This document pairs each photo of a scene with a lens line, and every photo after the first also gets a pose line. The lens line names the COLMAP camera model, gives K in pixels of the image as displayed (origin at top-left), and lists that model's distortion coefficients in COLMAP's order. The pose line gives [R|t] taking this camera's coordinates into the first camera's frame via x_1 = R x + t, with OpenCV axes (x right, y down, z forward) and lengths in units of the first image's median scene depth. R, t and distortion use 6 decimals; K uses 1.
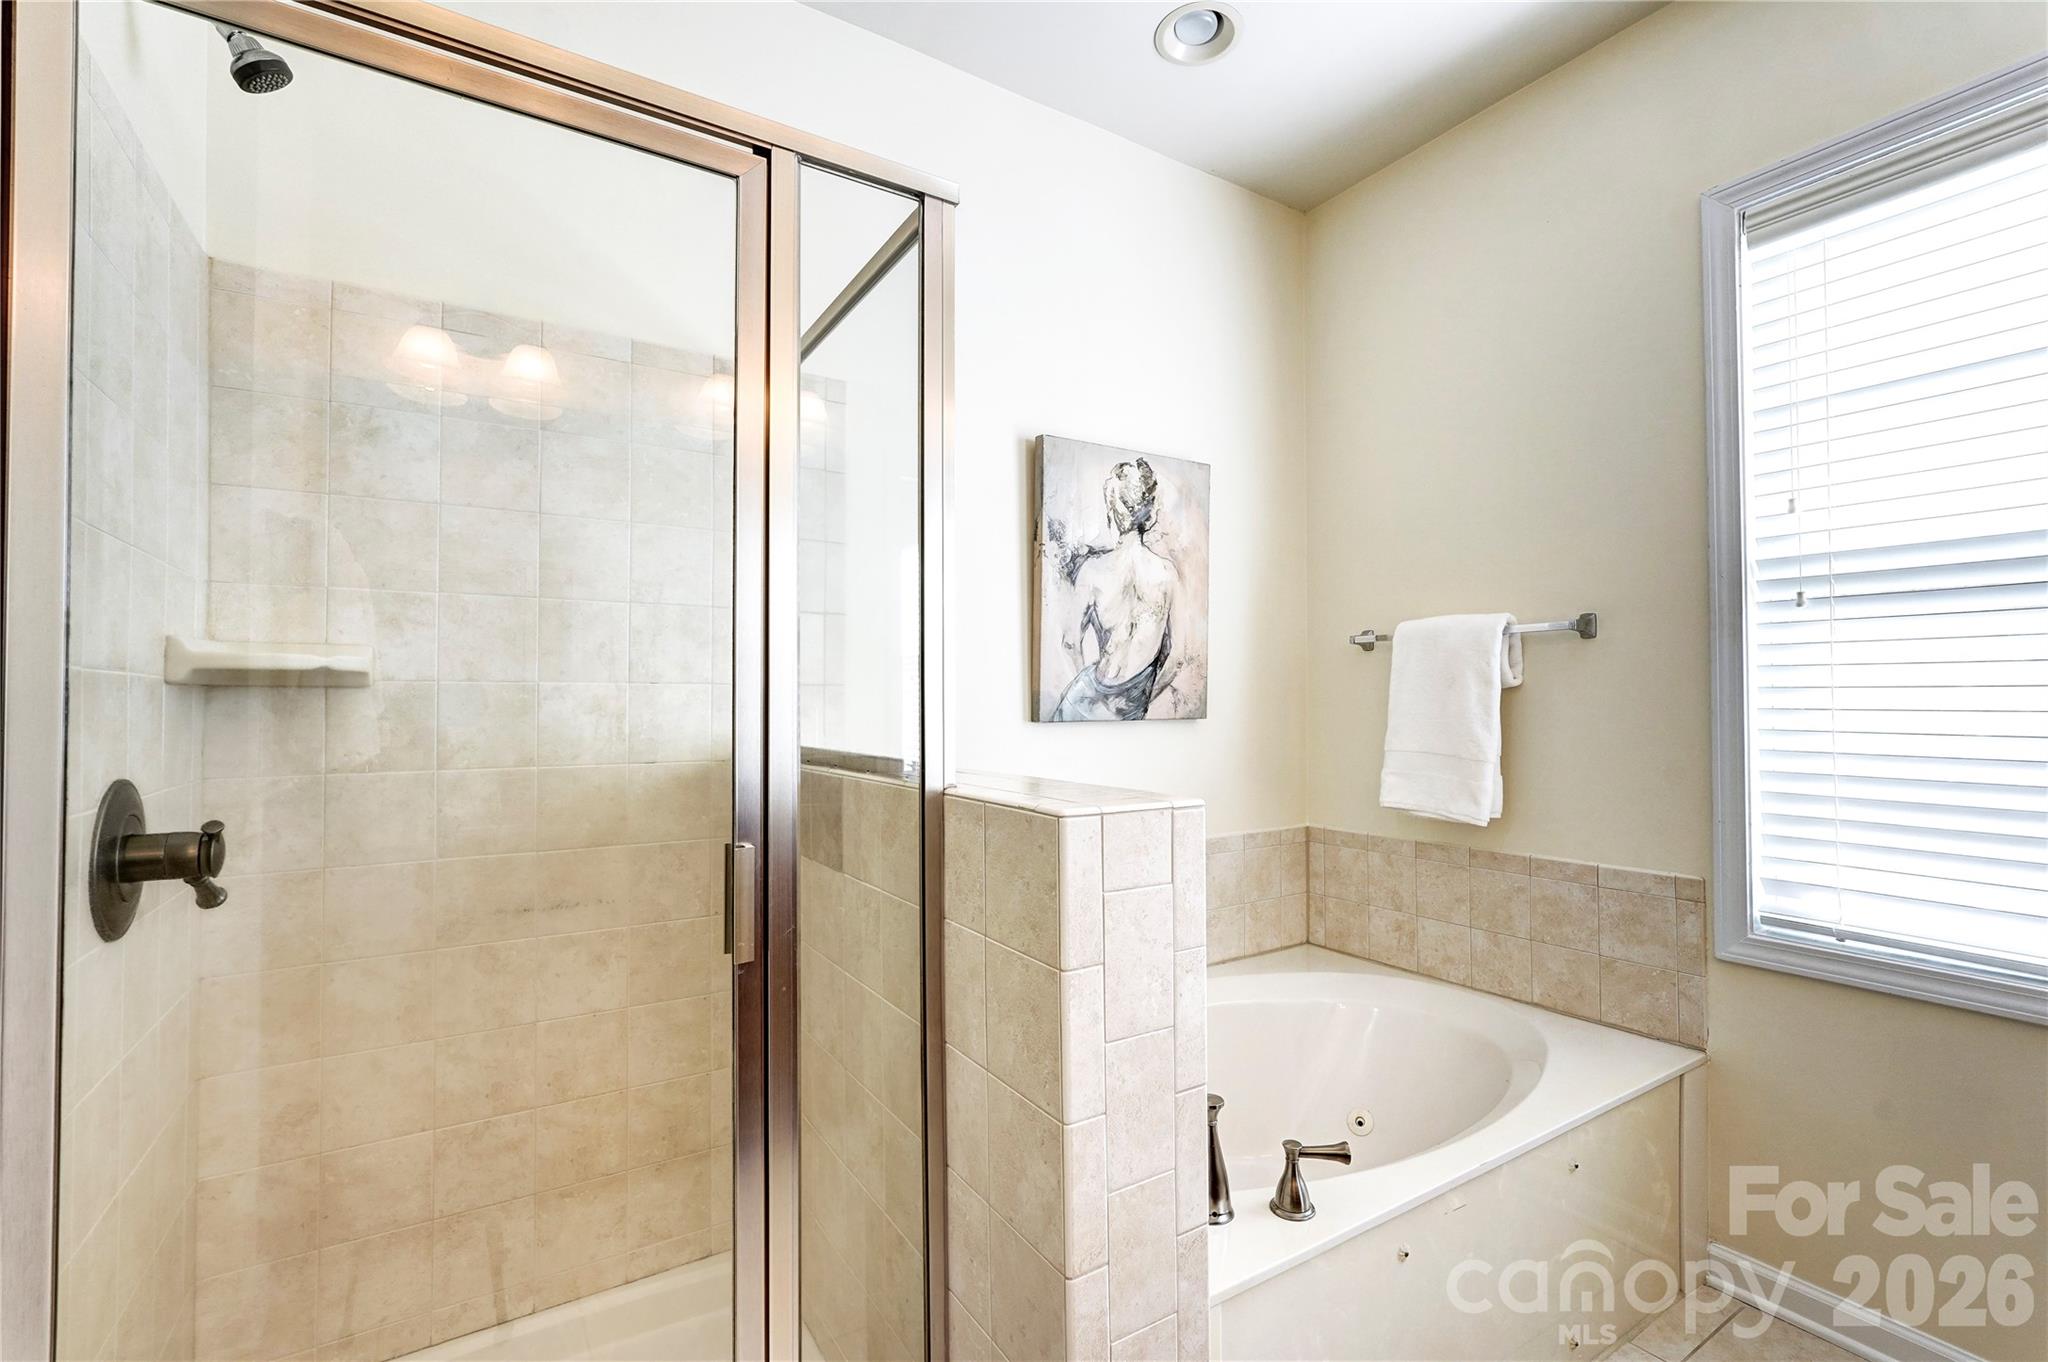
lens RADIAL K [[906.5, 0, 1026.7], [0, 906.5, 685.8], [0, 0, 1]] dist [-0.004153, 0.000998]
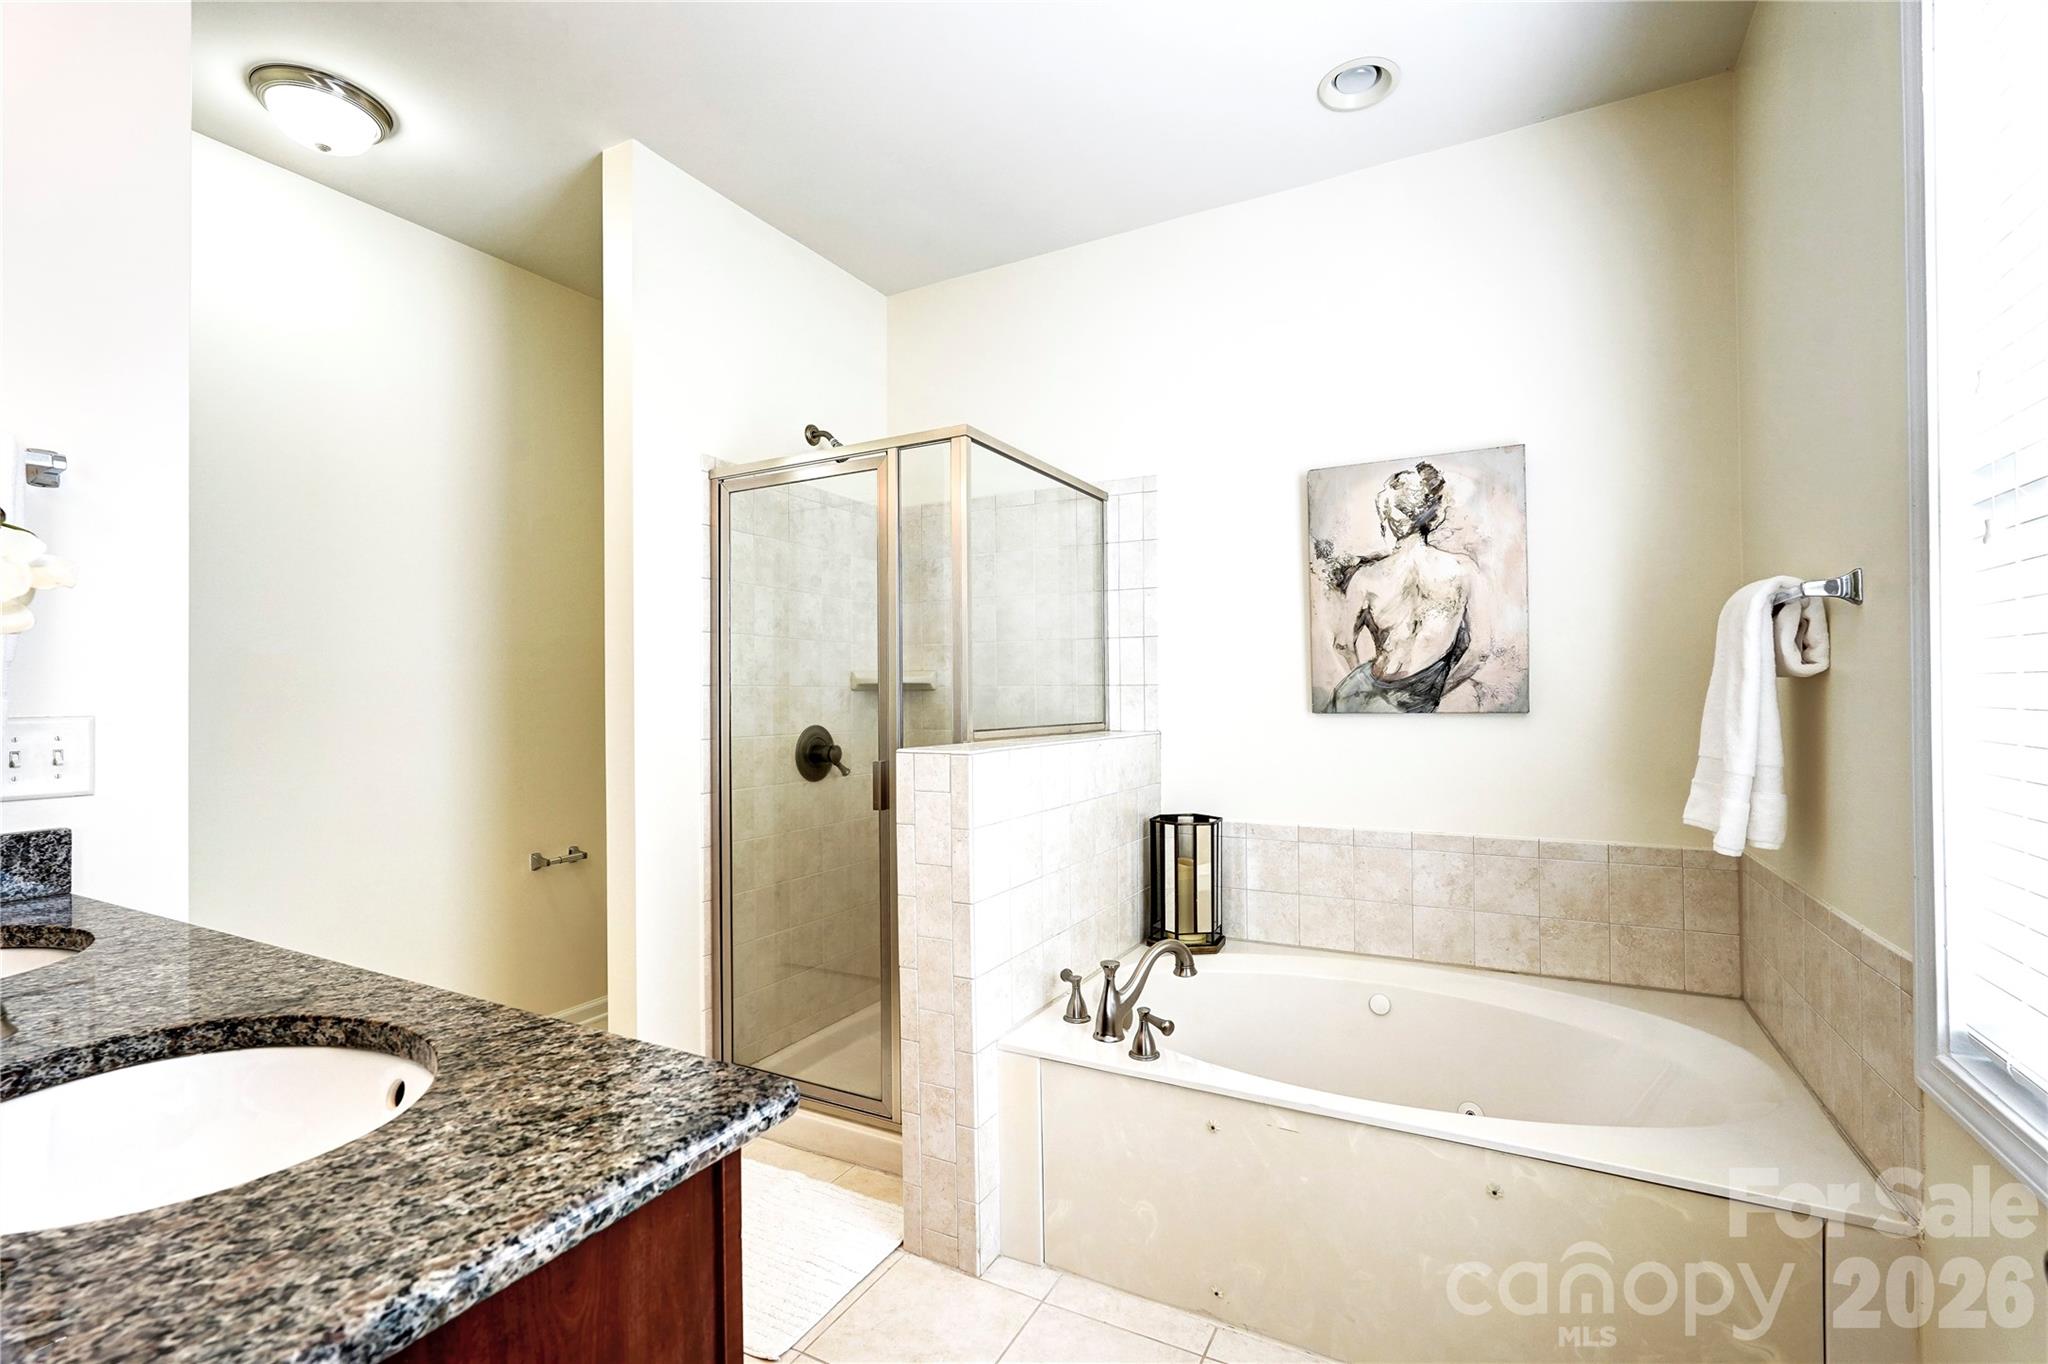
lens RADIAL K [[906.5, 0, 1022.5], [0, 906.5, 689.5], [0, 0, 1]] dist [-0.004153, 0.000998]
pose [[0.491402, -0.005826, -0.870913, 0.811823], [0.019750, 0.999795, 0.004455, -0.003104], [0.870709, -0.019389, 0.491416, 0.081106]]
